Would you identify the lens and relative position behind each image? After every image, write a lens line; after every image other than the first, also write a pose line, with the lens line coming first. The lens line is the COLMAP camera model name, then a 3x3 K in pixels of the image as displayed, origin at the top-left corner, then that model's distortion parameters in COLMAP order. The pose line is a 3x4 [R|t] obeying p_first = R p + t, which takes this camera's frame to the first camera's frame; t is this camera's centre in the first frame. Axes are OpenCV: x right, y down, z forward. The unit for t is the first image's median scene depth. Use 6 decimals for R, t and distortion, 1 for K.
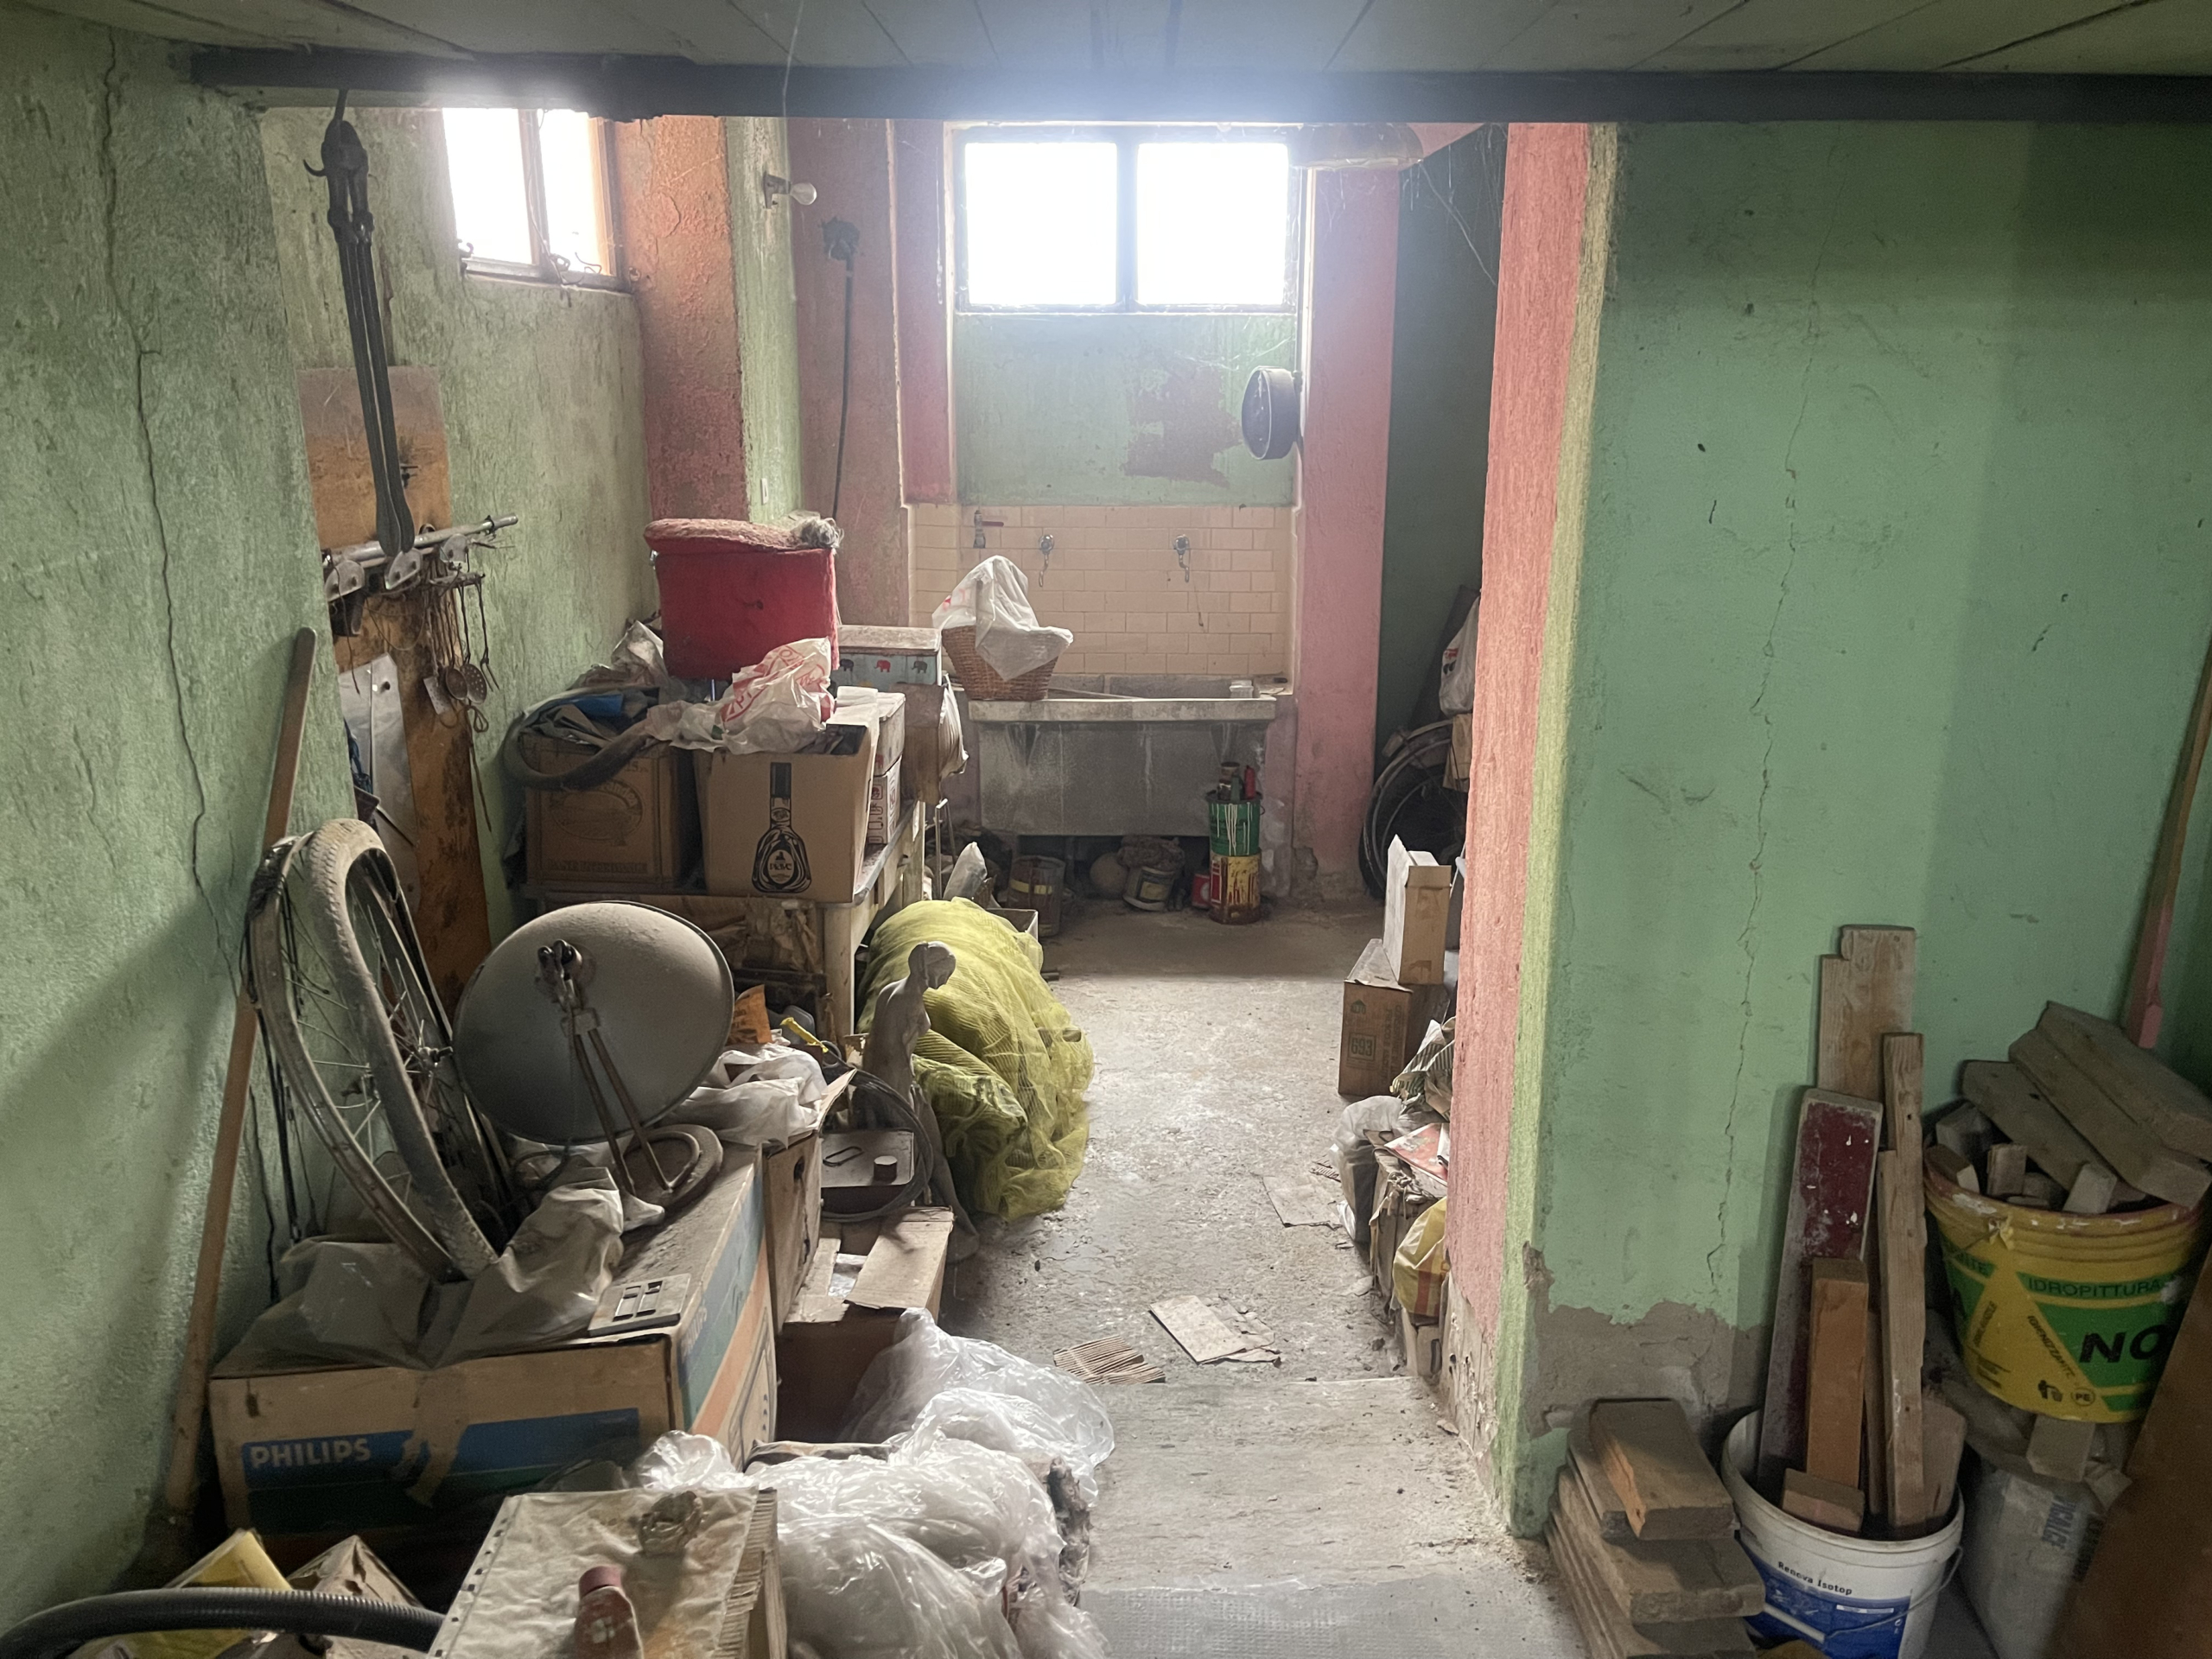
lens RADIAL K [[1659.8, 0, 1106.0], [0, 1659.8, 829.5], [0, 0, 1]] dist [0.046770, -0.005057]
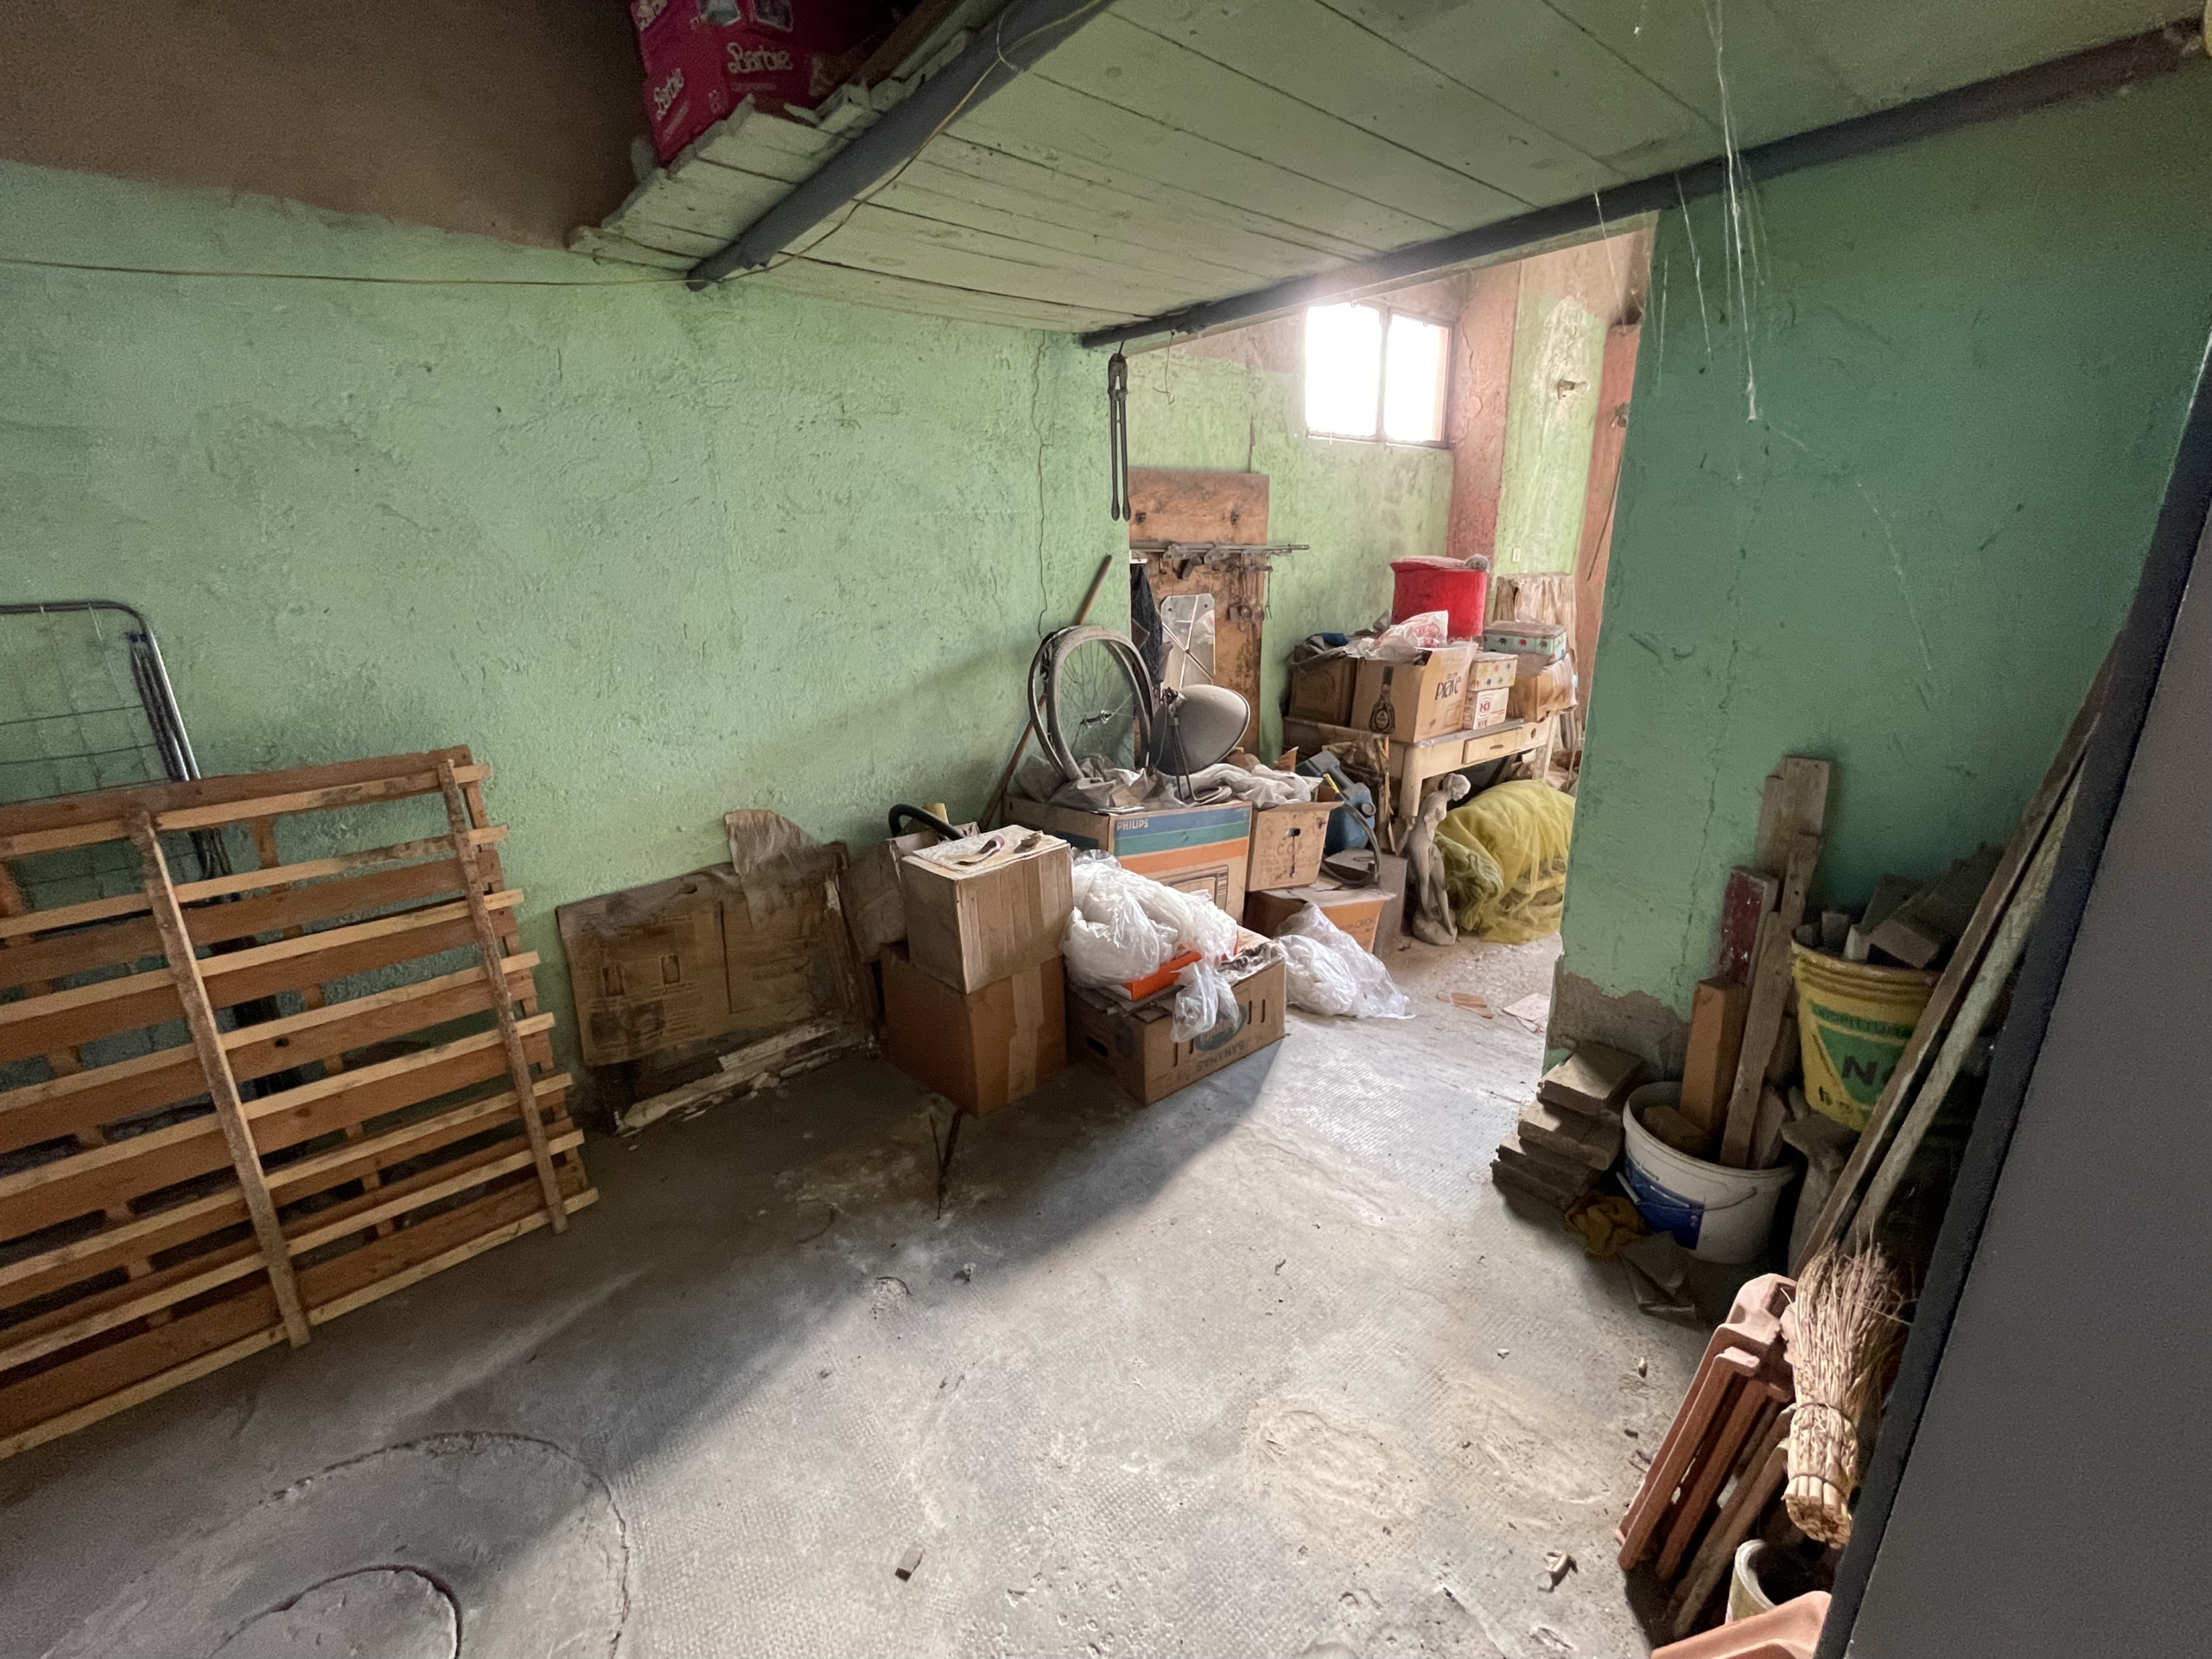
lens RADIAL K [[888.4, 0, 1110.2], [0, 888.4, 813.1], [0, 0, 1]] dist [-0.001023, -0.000139]
pose [[0.656250, 0.200626, -0.727382, 0.627639], [-0.186652, 0.977207, 0.101134, 0.137585], [0.731093, 0.069398, 0.678739, 0.067371]]
